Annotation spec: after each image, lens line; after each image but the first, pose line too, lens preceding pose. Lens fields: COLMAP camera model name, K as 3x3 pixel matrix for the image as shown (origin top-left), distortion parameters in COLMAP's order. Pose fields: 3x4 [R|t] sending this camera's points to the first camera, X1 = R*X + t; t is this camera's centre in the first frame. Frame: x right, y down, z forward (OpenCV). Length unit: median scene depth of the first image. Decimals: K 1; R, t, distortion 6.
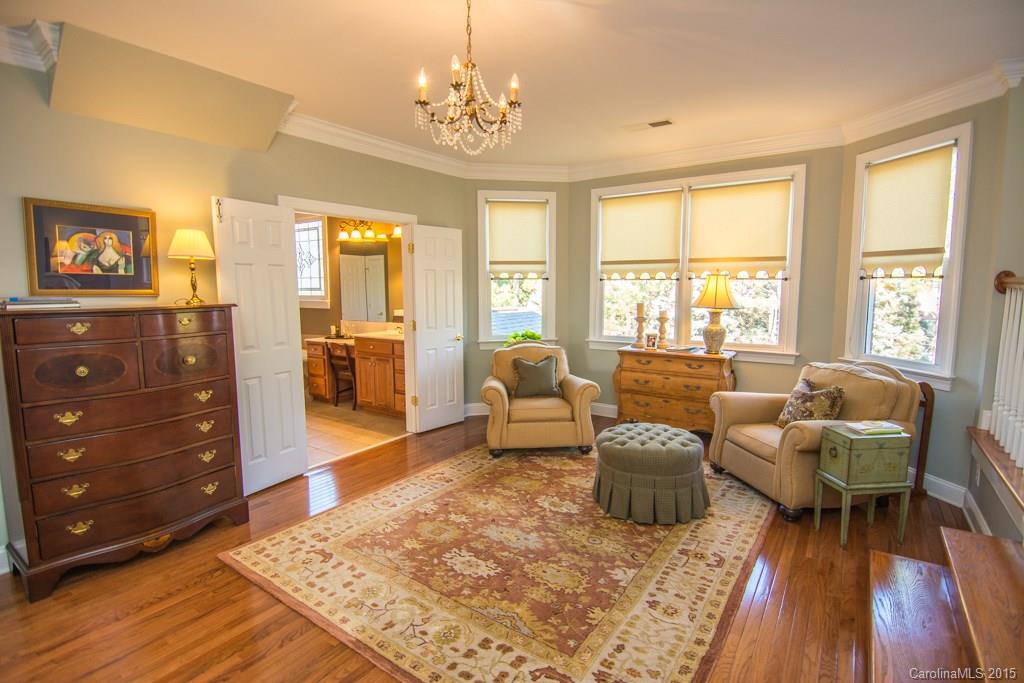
lens RADIAL K [[498.6, 0, 514.0], [0, 498.6, 343.6], [0, 0, 1]] dist [-0.004893, -0.000980]
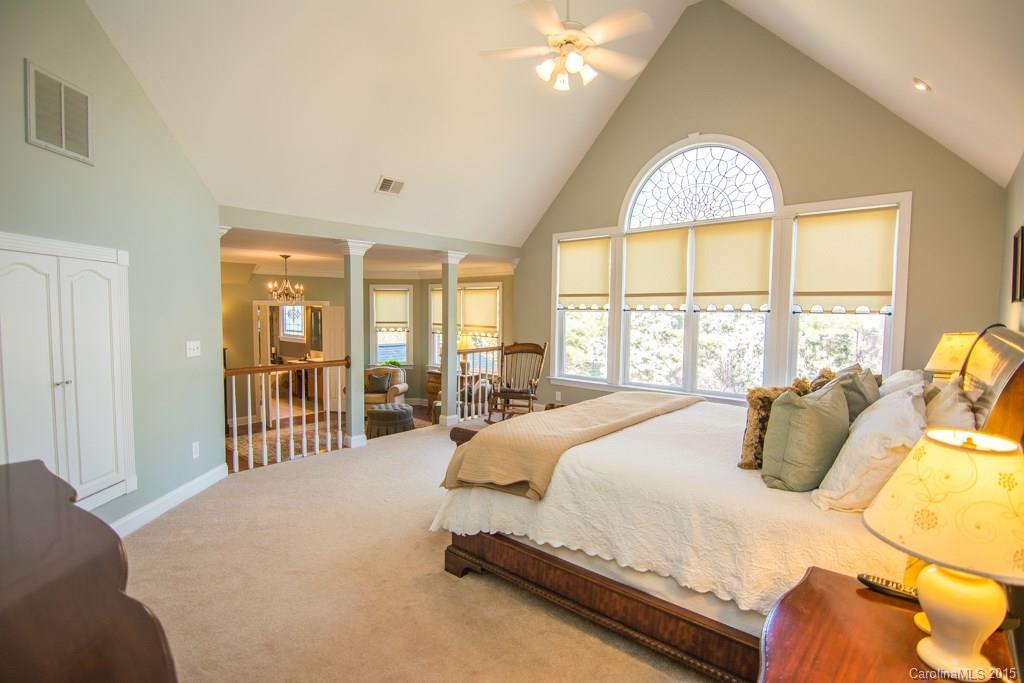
lens RADIAL K [[498.6, 0, 514.0], [0, 498.6, 343.6], [0, 0, 1]] dist [-0.004893, -0.000980]
pose [[0.993900, 0.024344, -0.107563, 0.517365], [-0.030605, 0.997909, -0.056937, 0.005261], [0.105952, 0.059882, 0.992567, -0.610025]]
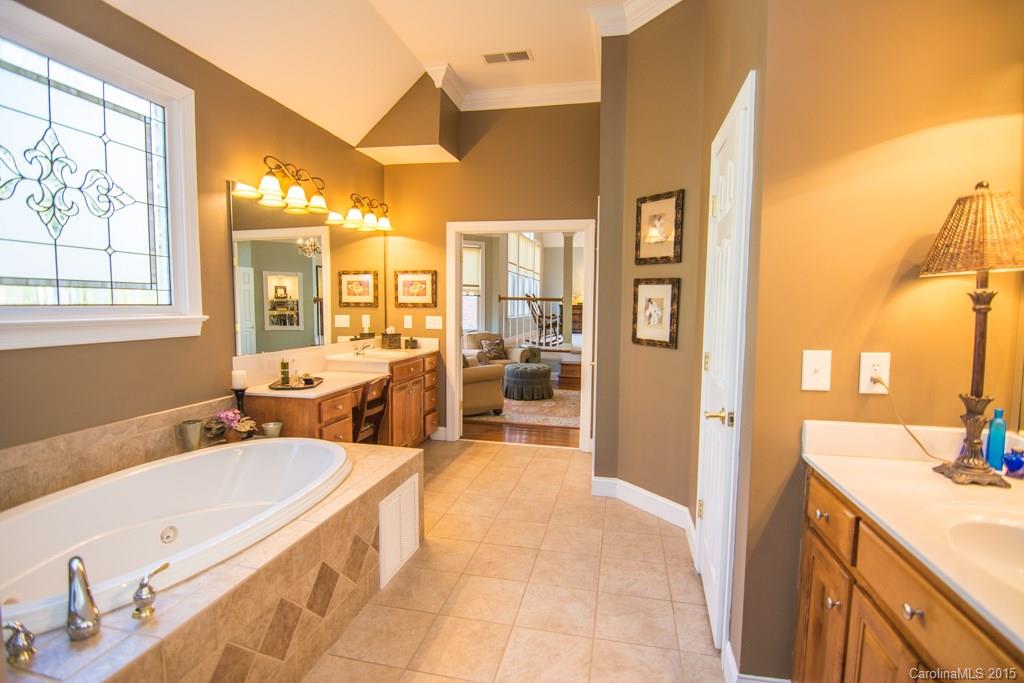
lens RADIAL K [[498.6, 0, 514.0], [0, 498.6, 343.6], [0, 0, 1]] dist [-0.004893, -0.000980]
pose [[-0.382193, -0.069356, 0.921476, -0.845643], [0.100250, 0.988182, 0.115957, -0.084049], [-0.918628, 0.136696, -0.370724, 0.908780]]
